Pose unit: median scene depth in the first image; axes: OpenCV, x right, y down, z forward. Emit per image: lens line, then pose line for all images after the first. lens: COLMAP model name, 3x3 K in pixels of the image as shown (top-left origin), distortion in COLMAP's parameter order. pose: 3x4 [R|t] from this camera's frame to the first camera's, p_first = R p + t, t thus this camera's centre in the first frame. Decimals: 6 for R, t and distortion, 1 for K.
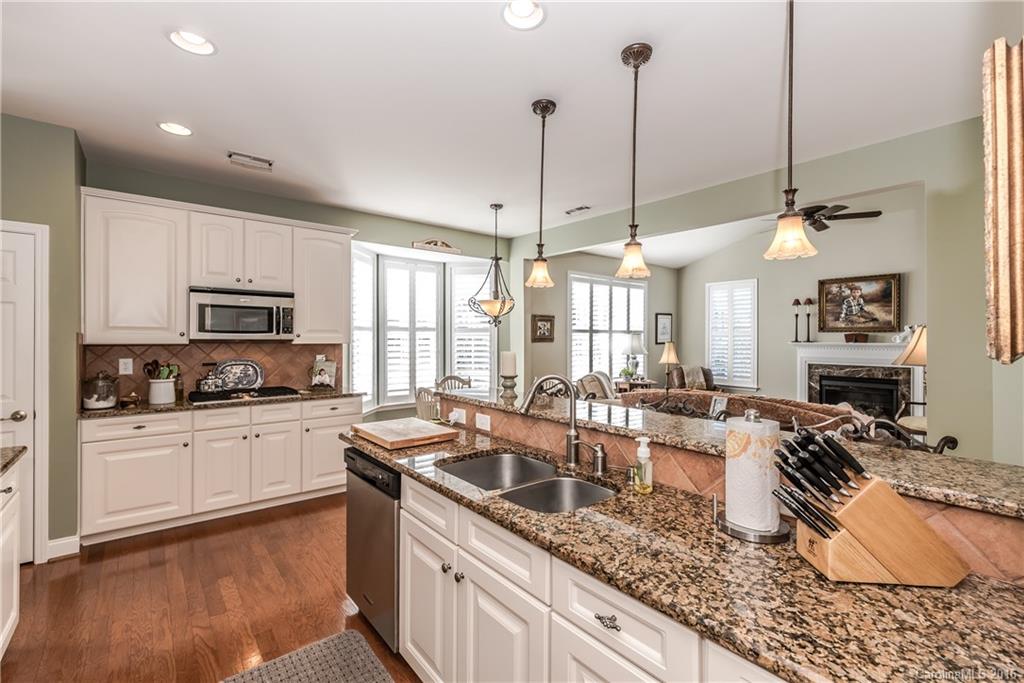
lens RADIAL K [[450.3, 0, 522.1], [0, 450.3, 340.1], [0, 0, 1]] dist [0.002083, -0.001229]
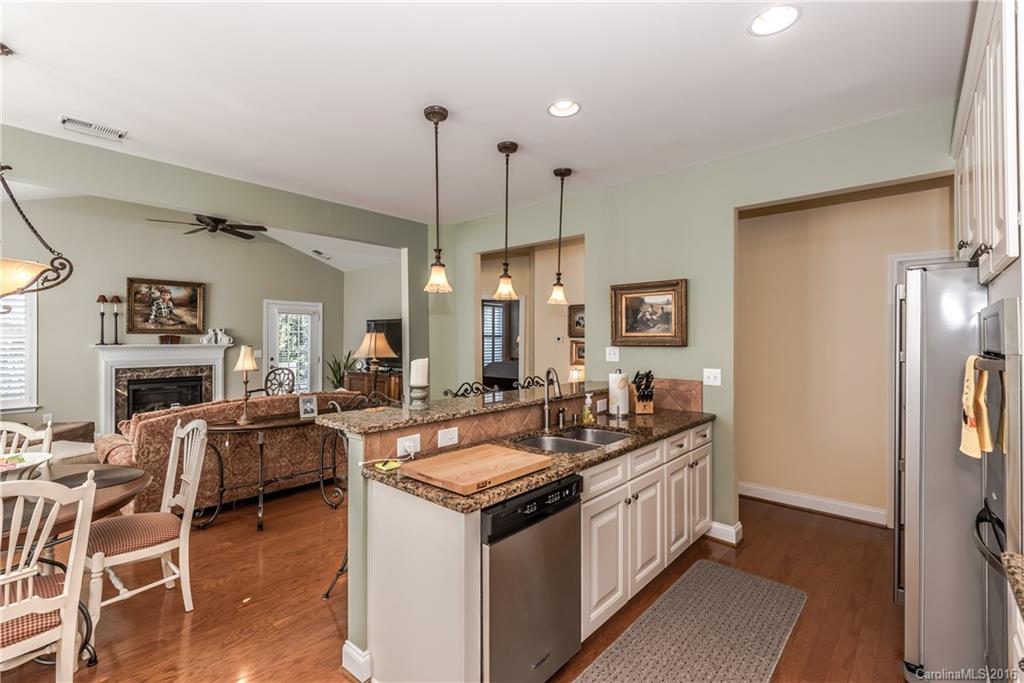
lens RADIAL K [[450.3, 0, 494.0], [0, 450.3, 337.8], [0, 0, 1]] dist [0.002083, -0.001229]
pose [[-0.107519, -0.000362, 0.994203, -0.348204], [0.005534, 0.999984, 0.000962, -0.005473], [-0.994188, 0.005605, -0.107515, 0.353271]]
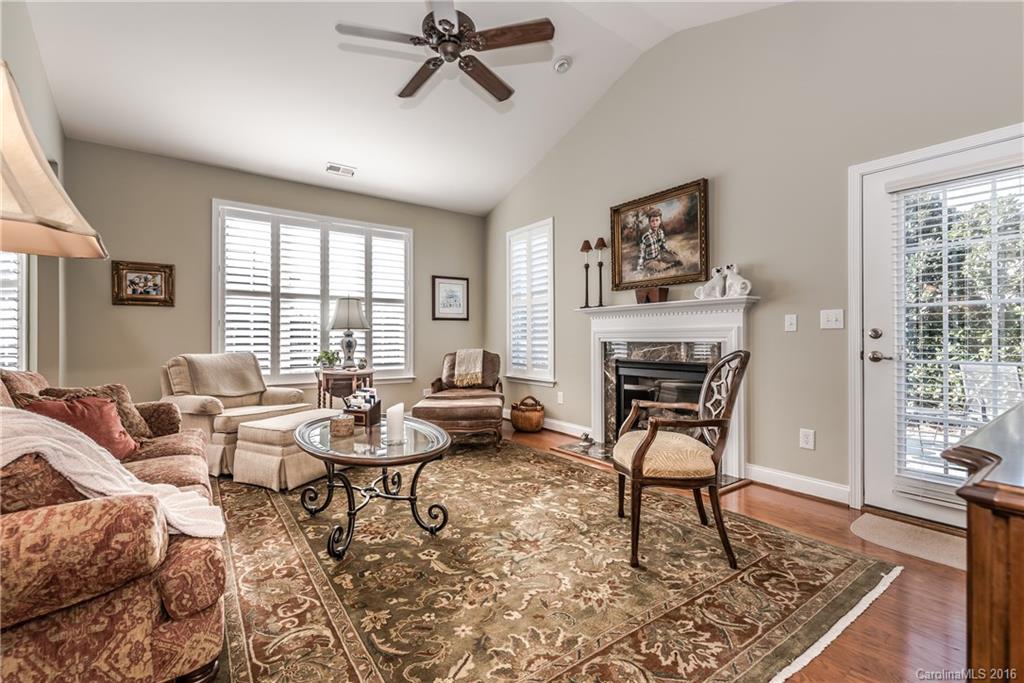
lens RADIAL K [[450.3, 0, 511.2], [0, 450.3, 342.8], [0, 0, 1]] dist [0.002083, -0.001229]
pose [[0.993602, -0.002491, -0.112909, 0.594621], [0.002552, 0.999997, 0.000394, 0.054720], [0.112907, -0.000679, 0.993605, 0.365691]]
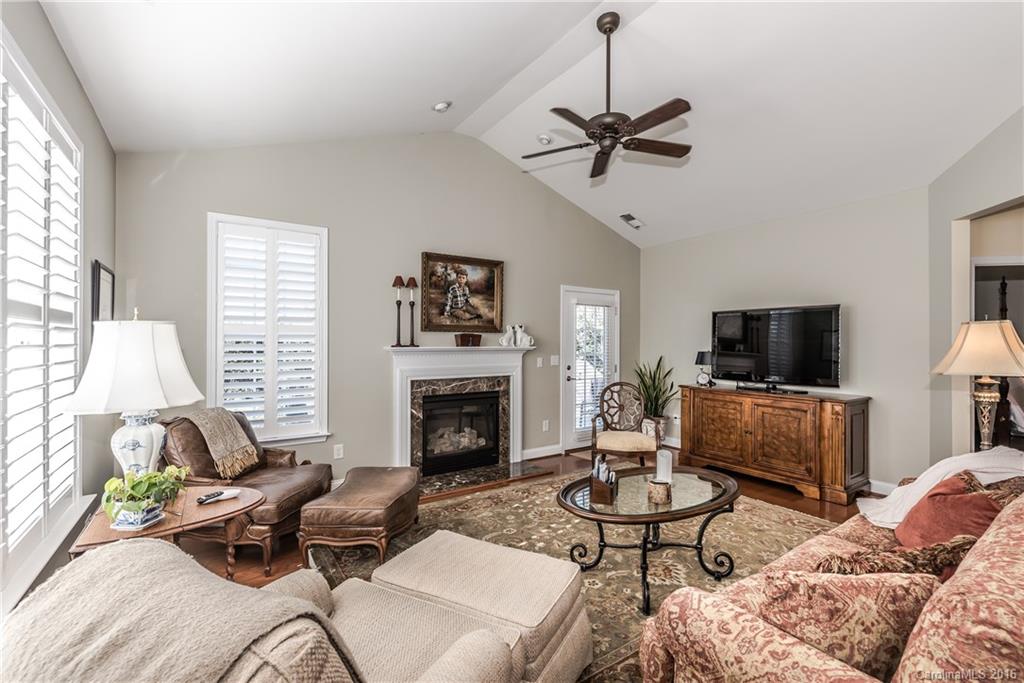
lens RADIAL K [[450.3, 0, 516.2], [0, 450.3, 343.6], [0, 0, 1]] dist [0.002083, -0.001229]
pose [[0.125540, -0.005702, 0.992072, 0.023433], [0.005282, 0.999973, 0.005078, -0.002136], [-0.992075, 0.004603, 0.125567, 0.790899]]
